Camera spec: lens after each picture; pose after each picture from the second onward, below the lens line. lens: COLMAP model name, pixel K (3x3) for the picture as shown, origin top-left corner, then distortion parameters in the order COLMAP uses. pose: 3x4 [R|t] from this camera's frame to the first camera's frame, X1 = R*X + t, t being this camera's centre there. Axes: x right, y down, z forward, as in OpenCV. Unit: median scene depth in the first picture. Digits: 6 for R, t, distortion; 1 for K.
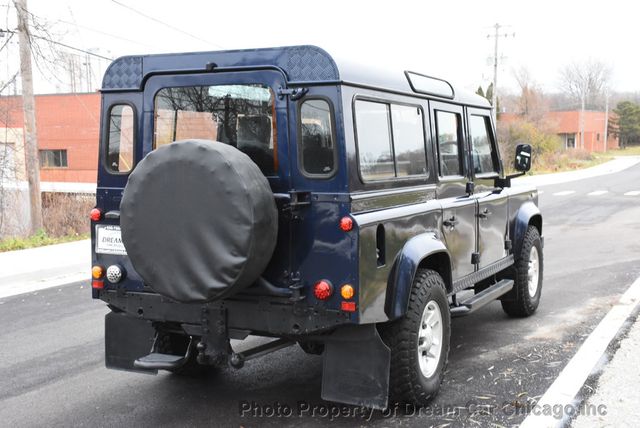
lens RADIAL K [[835.9, 0, 348.9], [0, 835.9, 216.3], [0, 0, 1]] dist [0.118028, 0.001906]
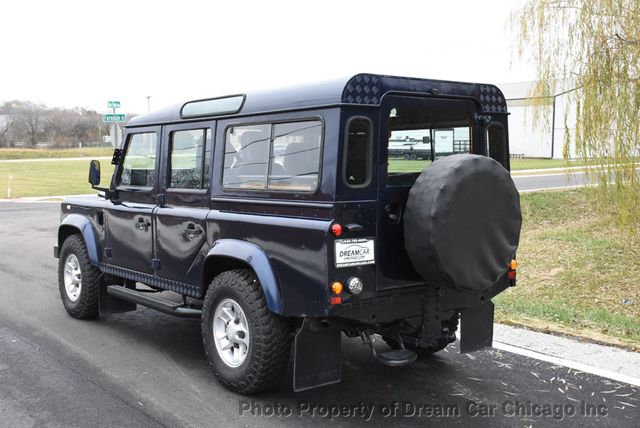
lens RADIAL K [[727.6, 0, 320.0], [0, 727.6, 214.0], [0, 0, 1]] dist [0.117843, 0.001865]
pose [[0.452977, -0.061230, 0.889417, -1.191817], [0.072662, 0.996855, 0.031620, -0.054207], [-0.888556, 0.050304, 0.456002, 0.704406]]
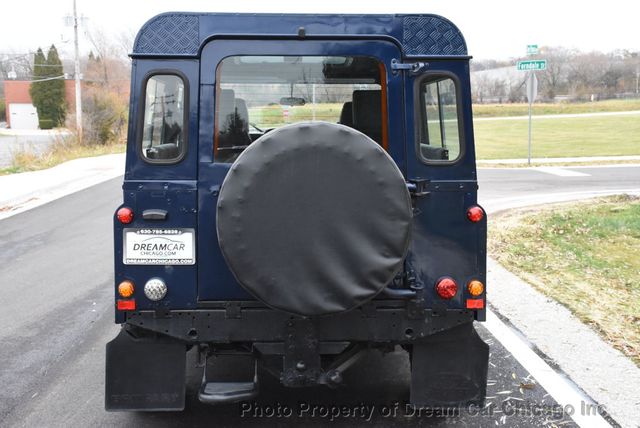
lens RADIAL K [[878.5, 0, 320.0], [0, 878.5, 214.0], [0, 0, 1]] dist [0.200993, 0.011993]
pose [[0.885241, -0.045022, 0.462948, -0.579599], [0.032929, 0.998873, 0.034175, -0.028423], [-0.463965, -0.015009, 0.885726, 0.216494]]
